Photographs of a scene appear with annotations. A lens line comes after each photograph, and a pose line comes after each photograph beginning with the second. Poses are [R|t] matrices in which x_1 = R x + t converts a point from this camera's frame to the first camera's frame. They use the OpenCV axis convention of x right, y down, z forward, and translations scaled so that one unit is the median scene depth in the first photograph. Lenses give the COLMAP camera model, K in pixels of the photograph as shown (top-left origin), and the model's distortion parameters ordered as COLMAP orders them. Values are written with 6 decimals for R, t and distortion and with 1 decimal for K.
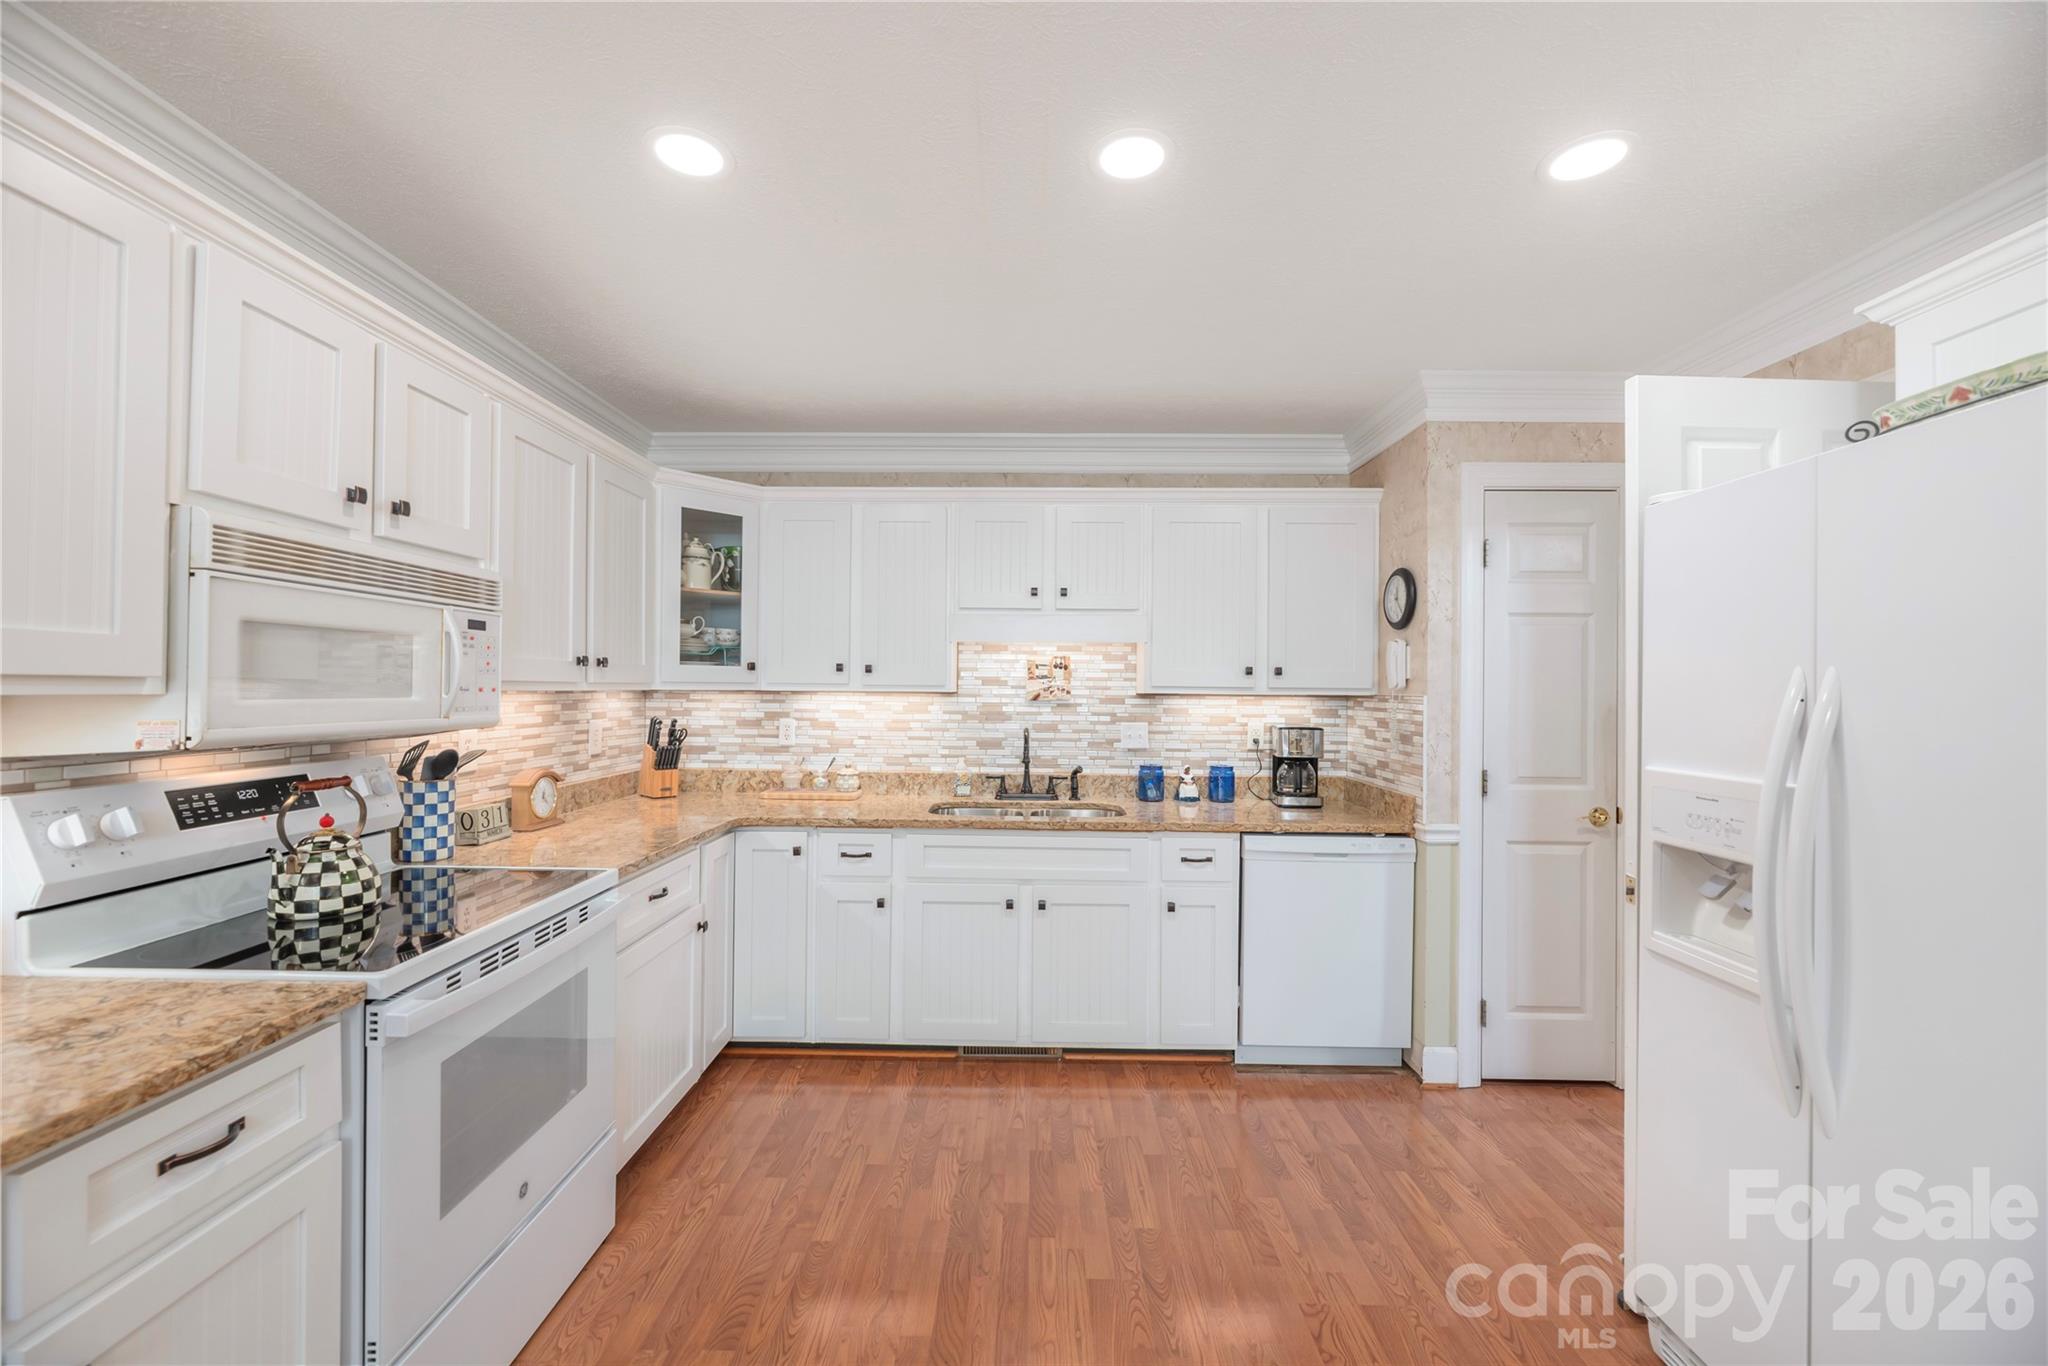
lens RADIAL K [[848.3, 0, 1016.7], [0, 848.3, 689.3], [0, 0, 1]] dist [-0.003746, -0.000205]
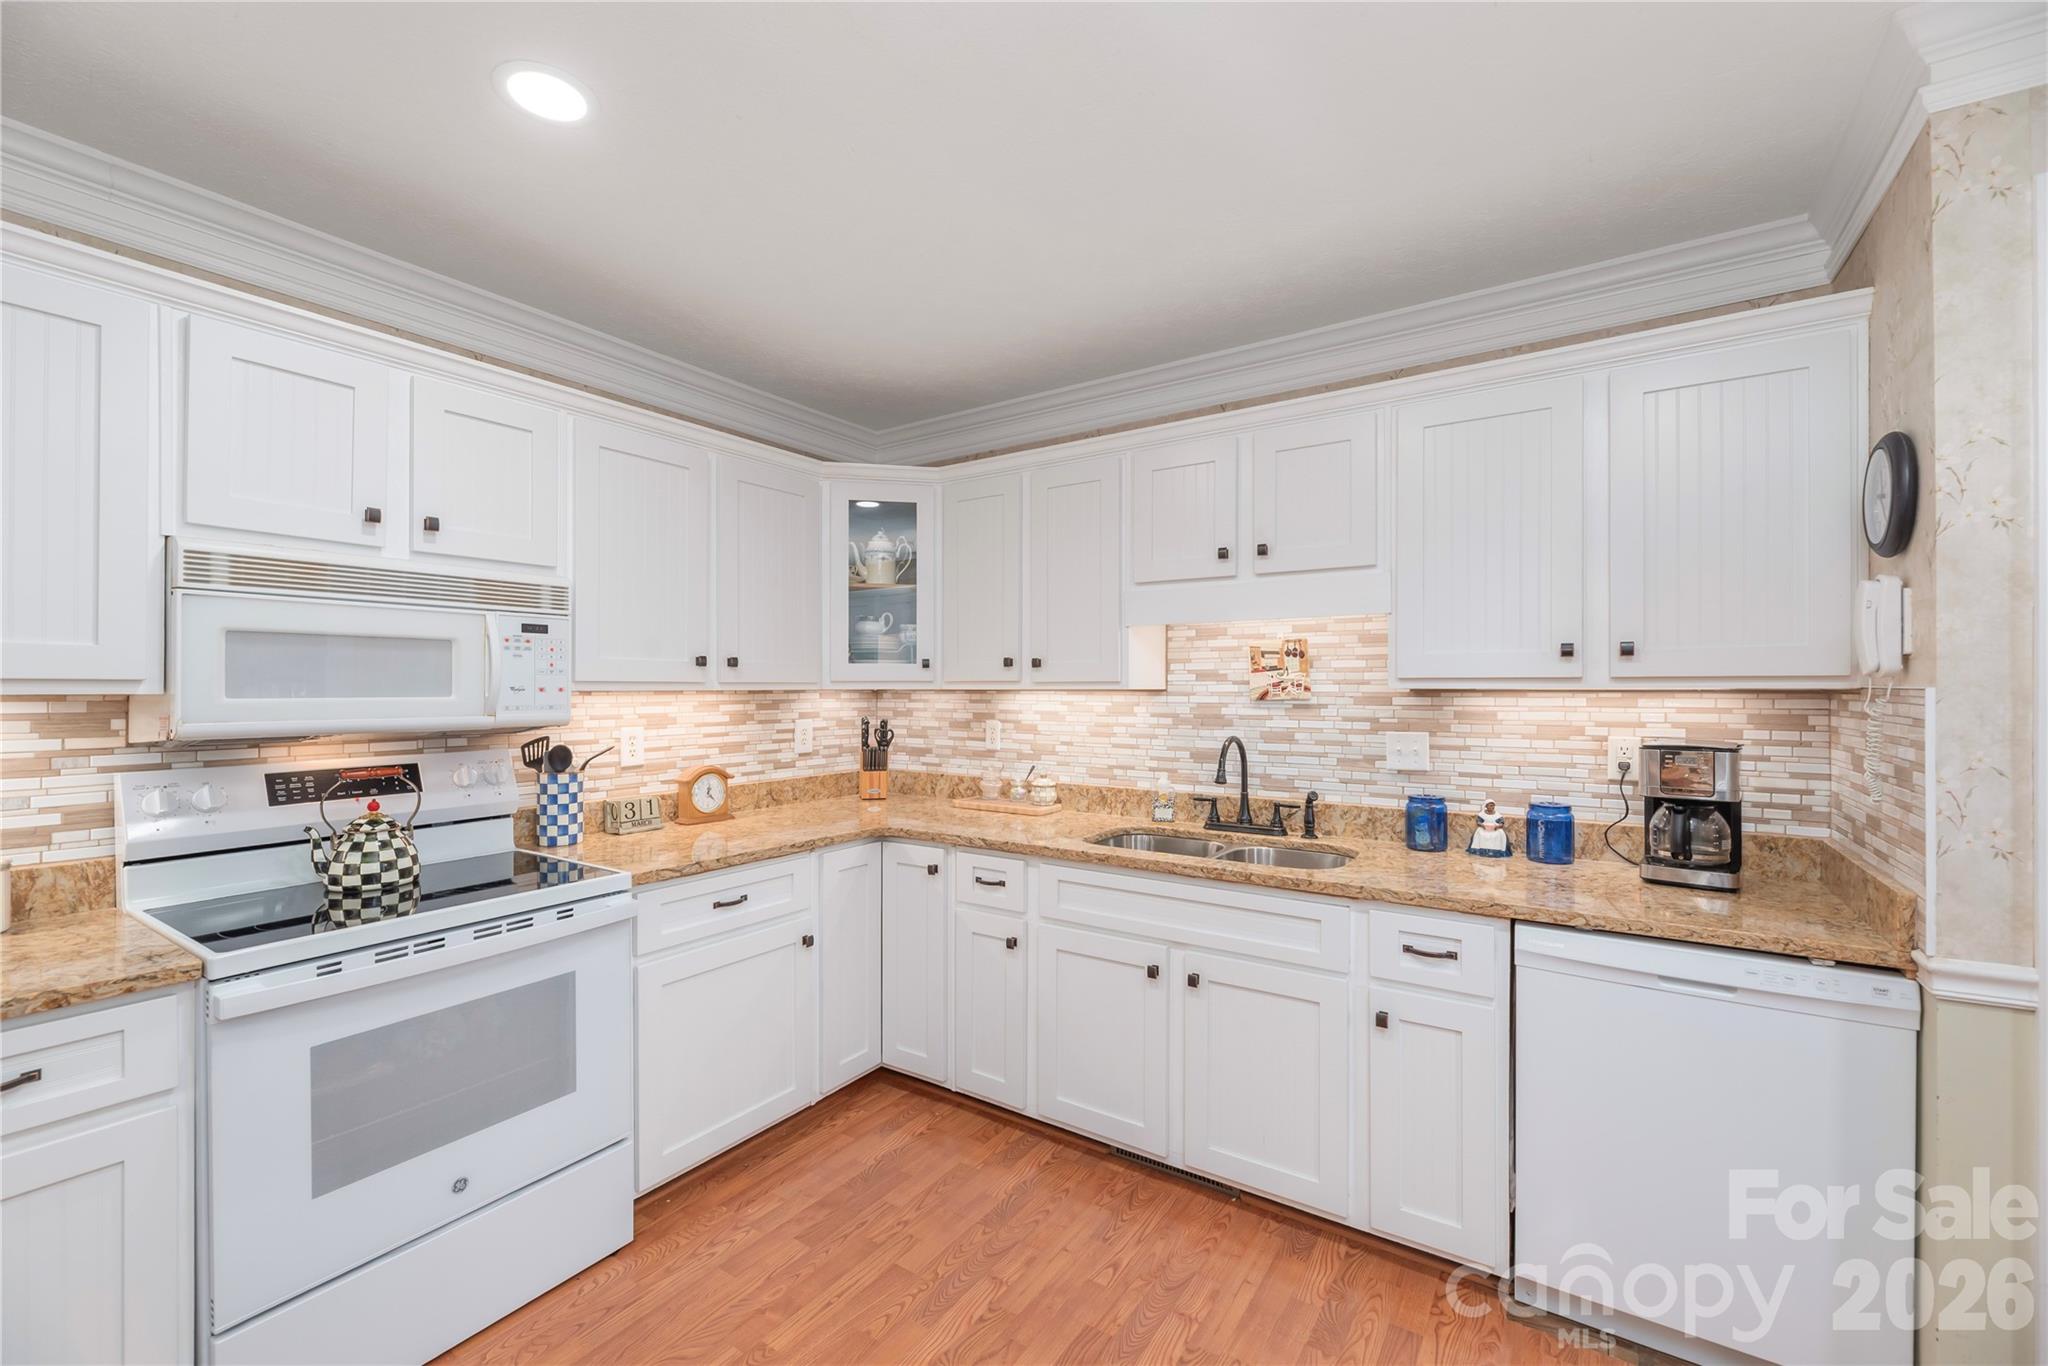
lens RADIAL K [[848.3, 0, 1016.7], [0, 848.3, 689.3], [0, 0, 1]] dist [-0.003746, -0.000205]
pose [[0.831551, -0.008918, -0.555377, 0.265454], [0.007724, 0.999960, -0.004491, 0.005566], [0.555395, -0.000556, 0.831586, 0.265791]]
